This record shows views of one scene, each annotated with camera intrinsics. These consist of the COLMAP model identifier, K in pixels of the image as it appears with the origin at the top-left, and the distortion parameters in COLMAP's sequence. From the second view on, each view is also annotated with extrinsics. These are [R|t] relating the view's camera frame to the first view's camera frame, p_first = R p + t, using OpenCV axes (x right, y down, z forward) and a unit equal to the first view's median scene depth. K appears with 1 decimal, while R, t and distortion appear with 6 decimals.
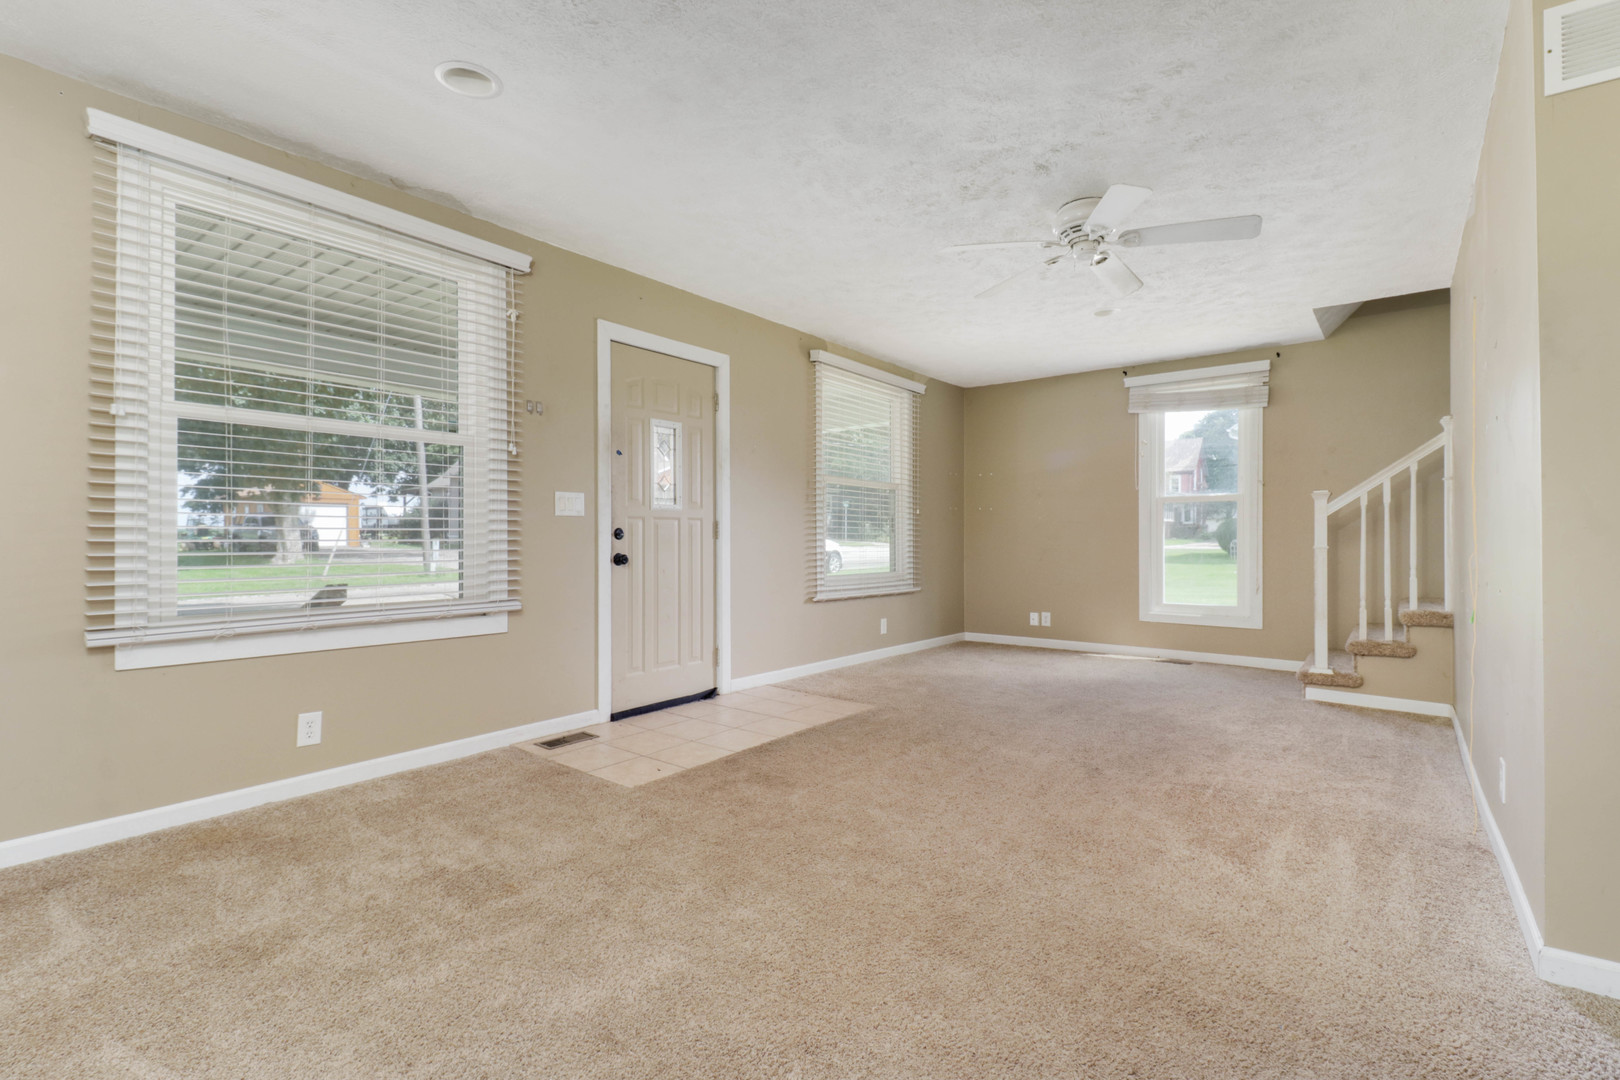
lens RADIAL K [[760.4, 0, 807.9], [0, 760.4, 541.5], [0, 0, 1]] dist [0.003200, -0.000318]
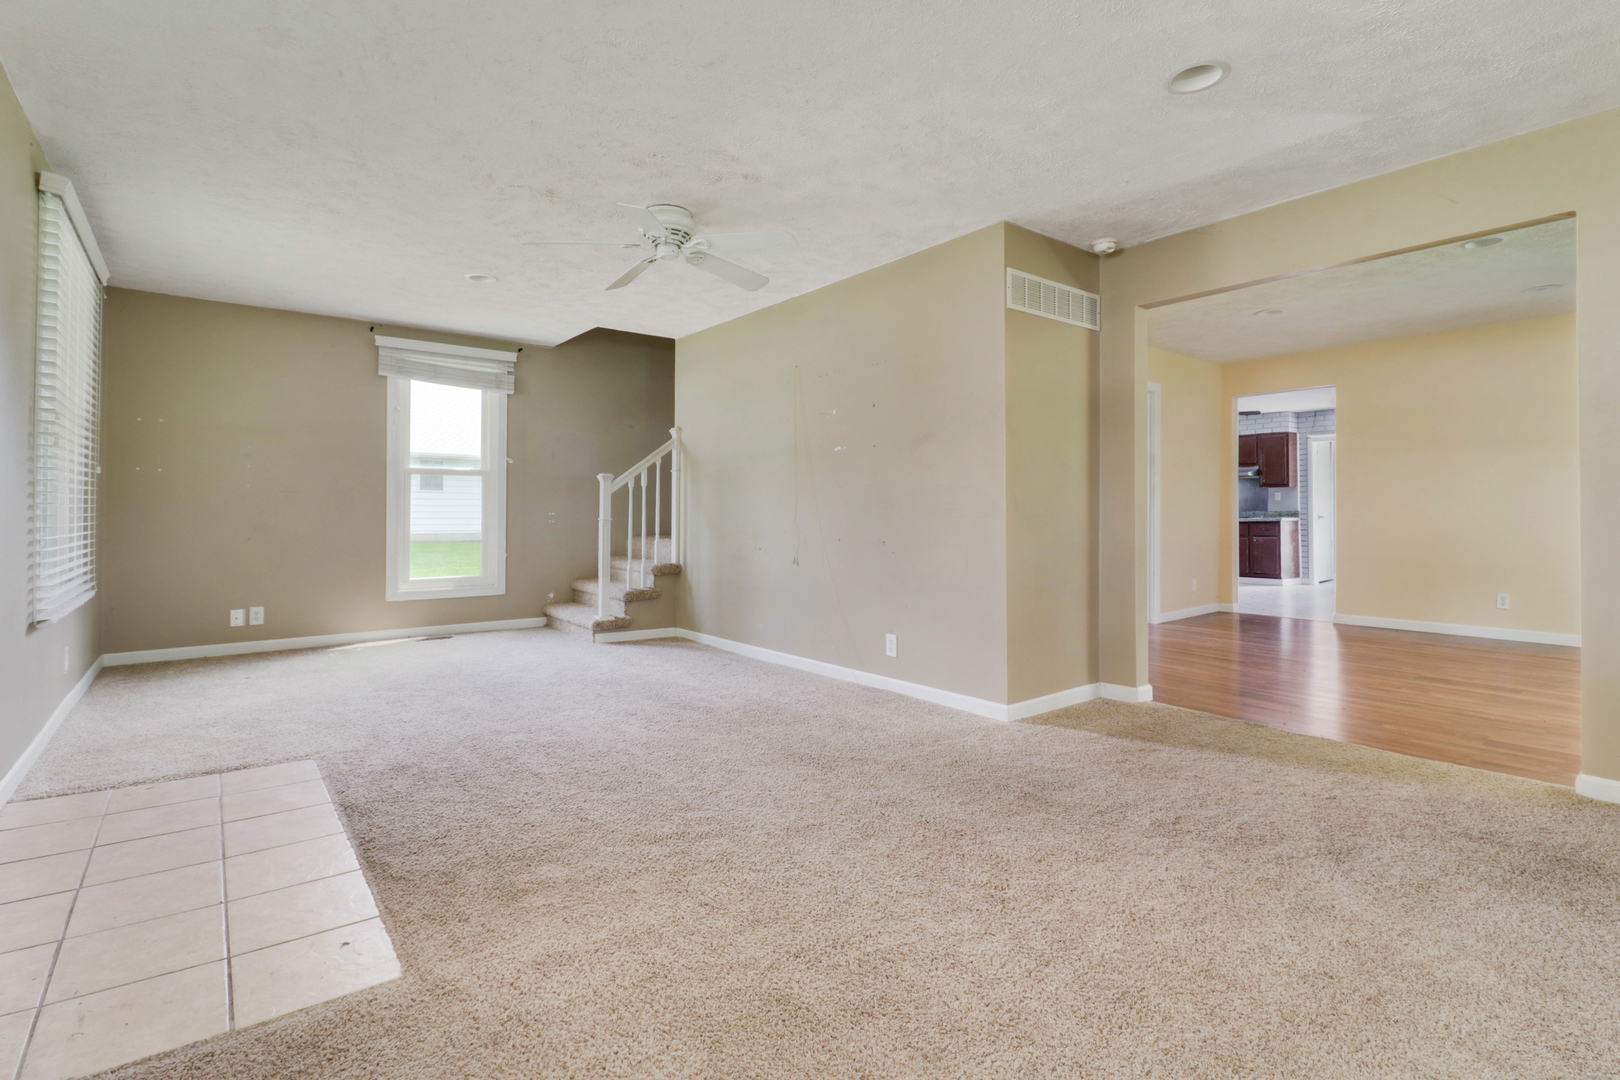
lens RADIAL K [[760.4, 0, 806.6], [0, 760.4, 508.9], [0, 0, 1]] dist [0.003200, -0.000318]
pose [[0.243352, 0.002825, 0.969934, -0.397143], [0.000900, 0.999995, -0.003139, -0.005994], [-0.969938, 0.001637, 0.243348, 0.334063]]
